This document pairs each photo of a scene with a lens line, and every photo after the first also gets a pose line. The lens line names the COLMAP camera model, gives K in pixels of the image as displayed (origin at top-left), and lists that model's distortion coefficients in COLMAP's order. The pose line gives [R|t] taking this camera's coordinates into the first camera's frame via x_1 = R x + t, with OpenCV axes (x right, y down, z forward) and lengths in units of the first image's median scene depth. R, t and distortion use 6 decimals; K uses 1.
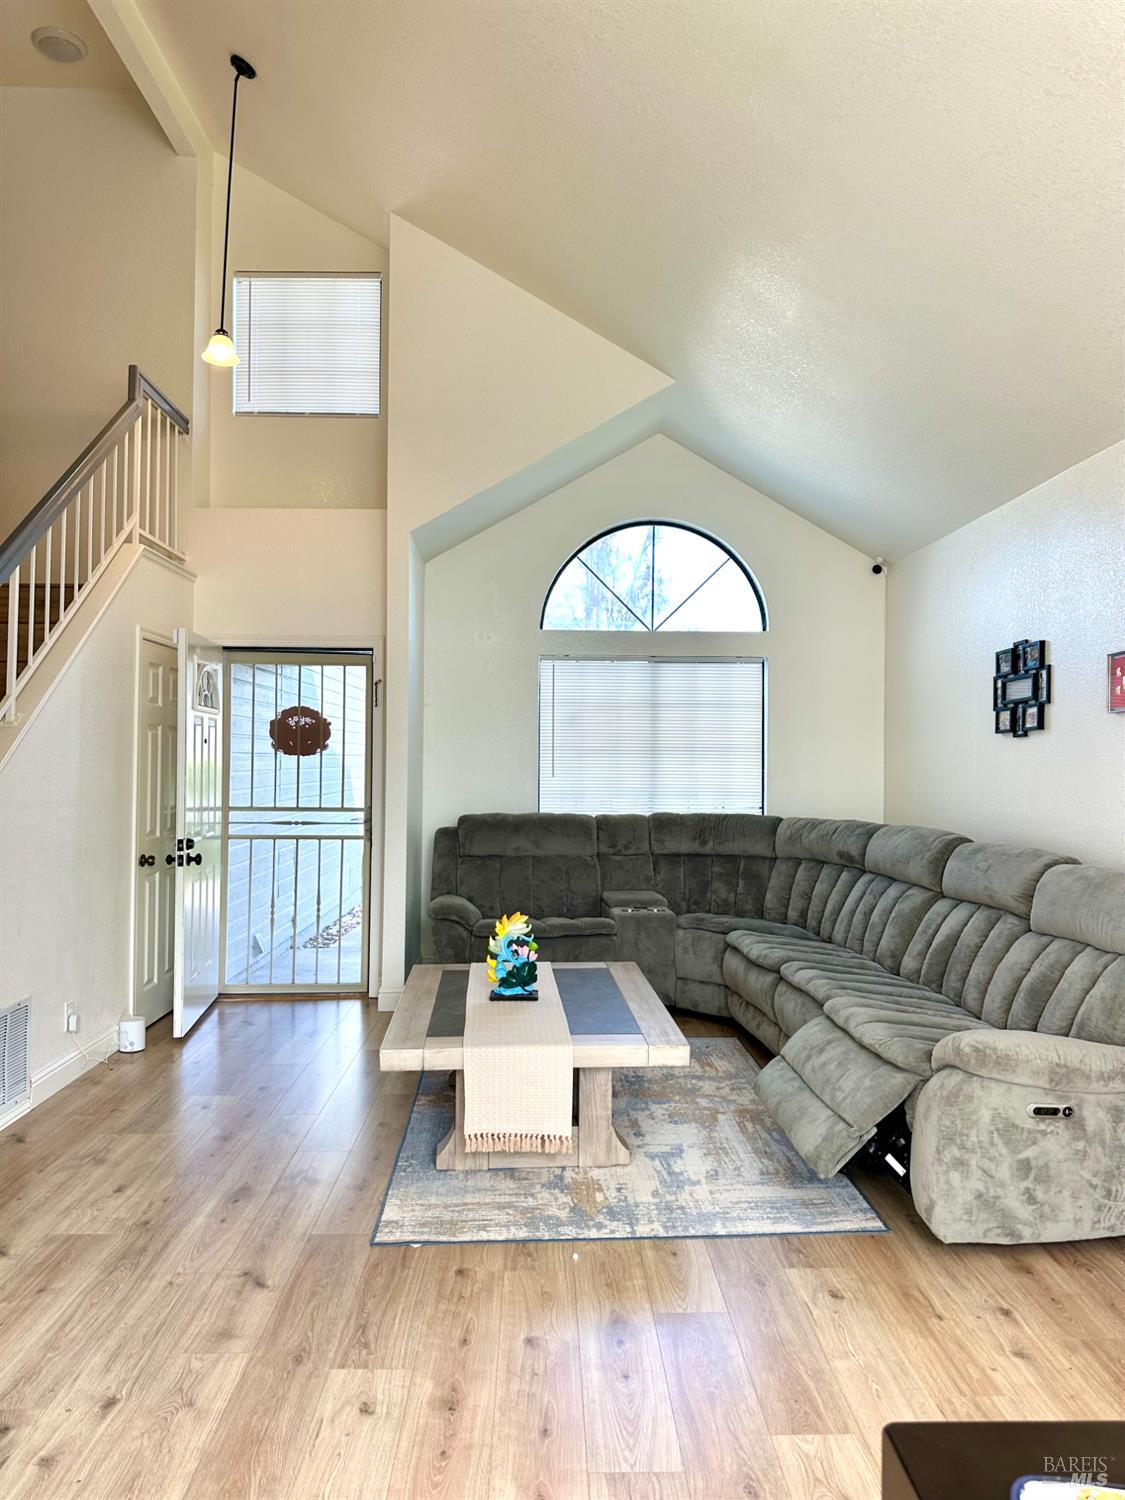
lens RADIAL K [[1054.5, 0, 576.2], [0, 1054.5, 748.8], [0, 0, 1]] dist [0.042613, -0.035333]
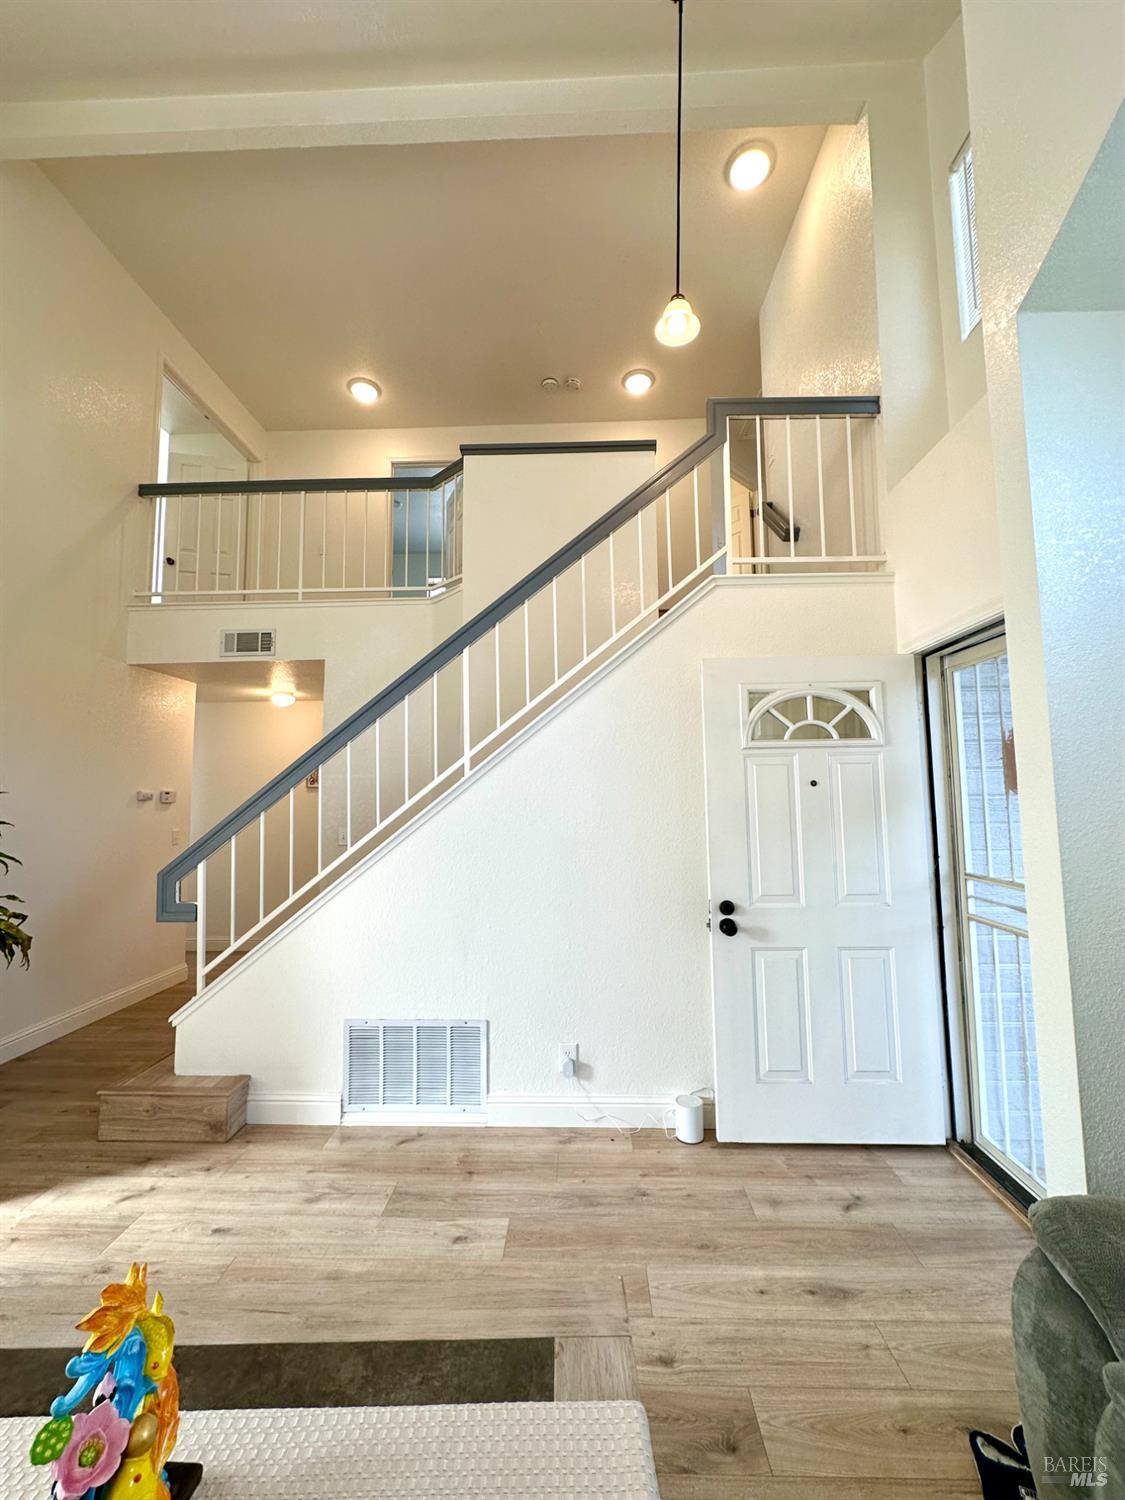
lens RADIAL K [[597.7, 0, 562.8], [0, 597.7, 749.1], [0, 0, 1]] dist [-0.002852, 0.001105]
pose [[-0.070837, -0.084963, -0.993863, 0.140791], [0.018609, 0.996080, -0.086479, 0.004618], [0.997314, -0.024620, -0.068978, 1.208302]]
